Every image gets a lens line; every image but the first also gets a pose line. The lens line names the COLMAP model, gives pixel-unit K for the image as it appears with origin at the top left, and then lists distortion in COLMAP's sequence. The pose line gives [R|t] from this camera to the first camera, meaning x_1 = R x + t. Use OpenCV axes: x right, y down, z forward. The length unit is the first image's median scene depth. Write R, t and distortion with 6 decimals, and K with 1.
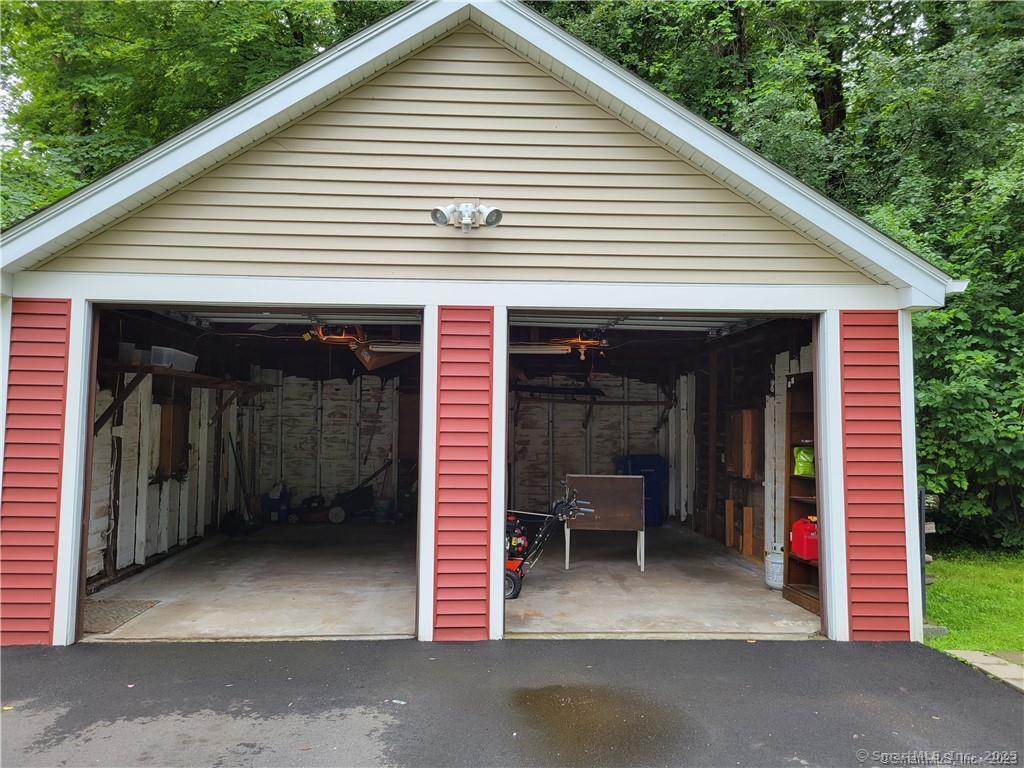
lens RADIAL K [[765.5, 0, 503.4], [0, 765.5, 386.7], [0, 0, 1]] dist [0.045317, -0.038489]
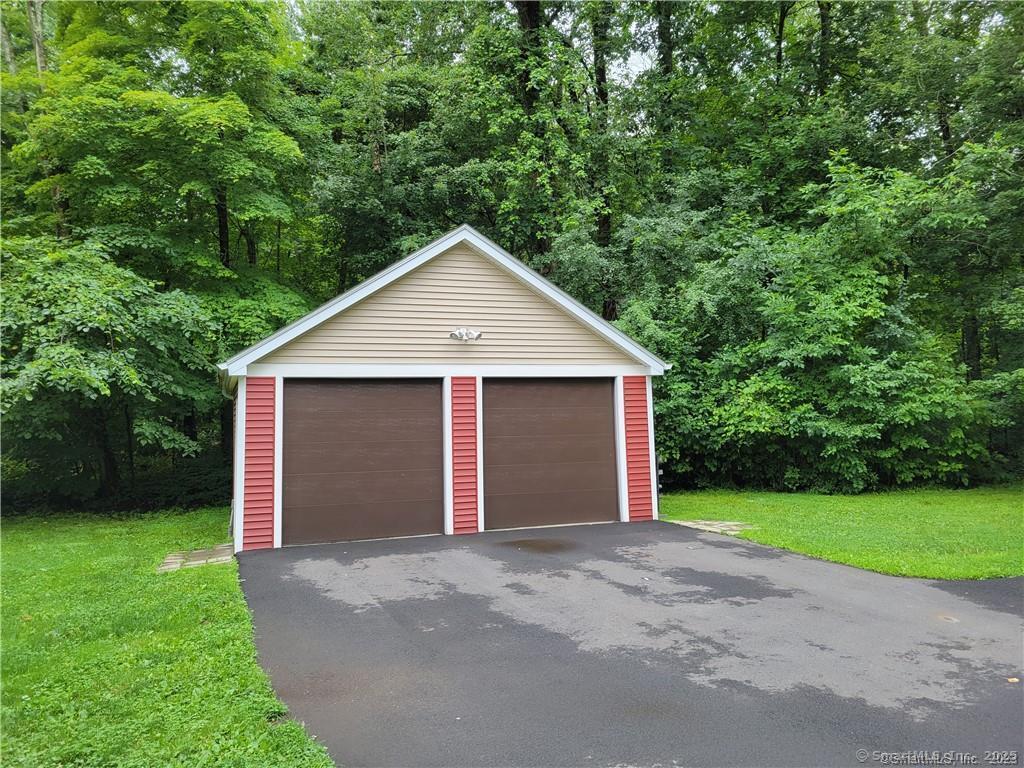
lens RADIAL K [[765.5, 0, 516.0], [0, 765.5, 385.0], [0, 0, 1]] dist [0.045317, -0.038489]
pose [[0.952622, -0.014642, 0.303805, -0.351842], [0.014725, 0.999890, 0.002017, -0.053346], [-0.303801, 0.002552, 0.952732, -0.673085]]
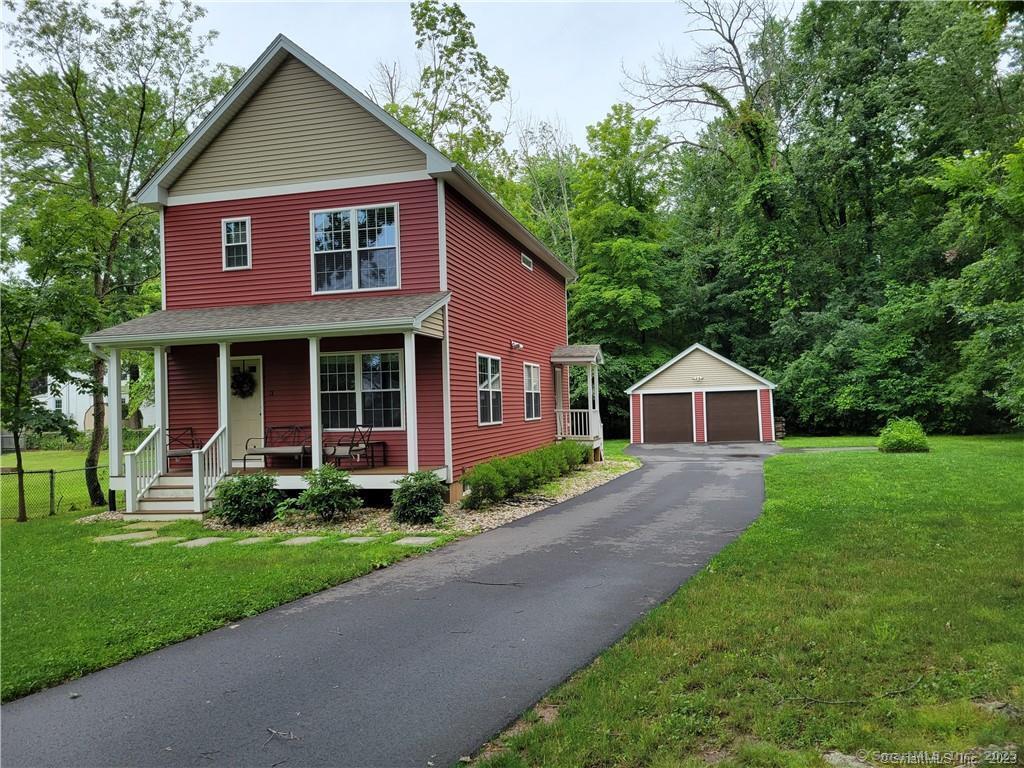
lens RADIAL K [[765.5, 0, 506.6], [0, 765.5, 388.5], [0, 0, 1]] dist [0.045317, -0.038489]
pose [[0.950123, -0.046437, -0.308400, 0.262667], [0.053817, 0.998431, 0.015463, -0.204224], [0.307198, -0.031289, 0.951131, -3.630552]]
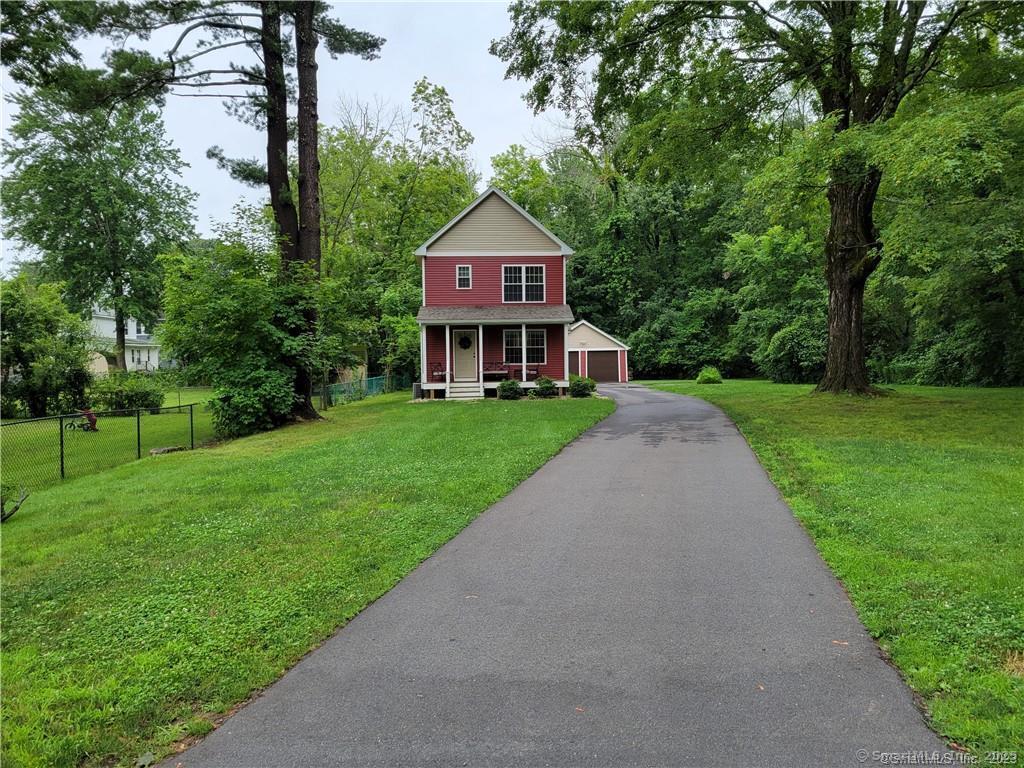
lens RADIAL K [[765.5, 0, 517.8], [0, 765.5, 383.8], [0, 0, 1]] dist [0.045317, -0.038489]
pose [[0.999663, -0.025937, -0.001440, -0.586628], [0.025971, 0.996787, 0.075766, -0.295647], [-0.000529, -0.075778, 0.997125, -5.895441]]
